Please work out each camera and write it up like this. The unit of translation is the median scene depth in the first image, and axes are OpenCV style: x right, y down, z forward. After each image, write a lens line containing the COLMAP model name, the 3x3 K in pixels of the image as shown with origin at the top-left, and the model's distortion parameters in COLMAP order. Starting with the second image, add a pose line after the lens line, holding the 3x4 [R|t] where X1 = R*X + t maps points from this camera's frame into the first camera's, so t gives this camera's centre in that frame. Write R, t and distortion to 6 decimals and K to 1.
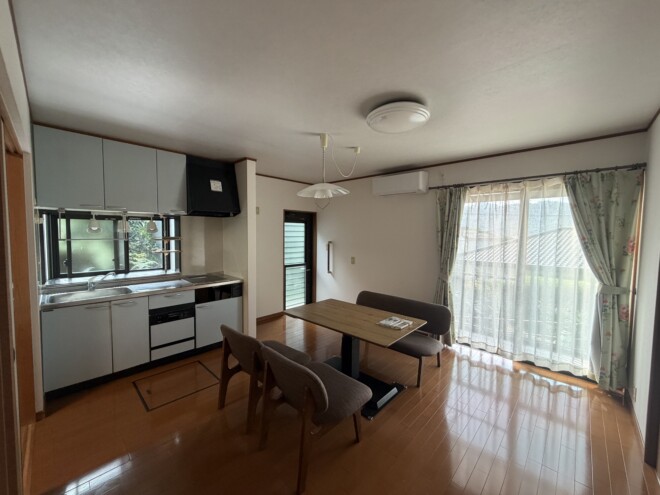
lens RADIAL K [[265.9, 0, 330.0], [0, 265.9, 247.5], [0, 0, 1]] dist [-0.001176, -0.000174]
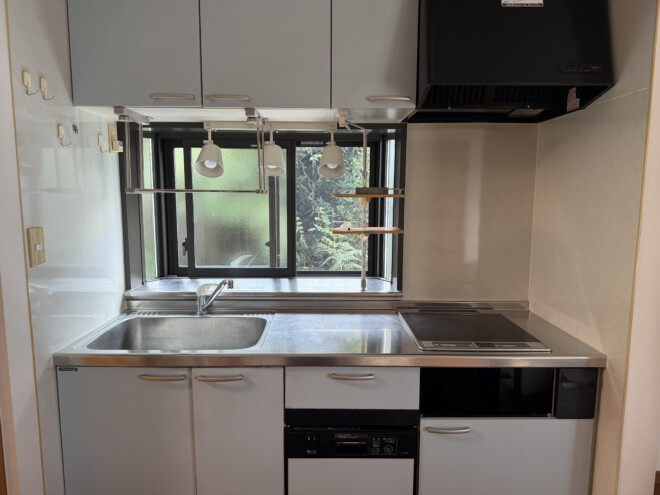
lens RADIAL K [[456.8, 0, 330.0], [0, 456.8, 247.5], [0, 0, 1]] dist [0.004360, 0.000465]
pose [[0.693789, 0.078970, -0.715836, -0.230881], [-0.039124, 0.996635, 0.072029, -0.003723], [0.719115, -0.021967, 0.694544, 0.583613]]
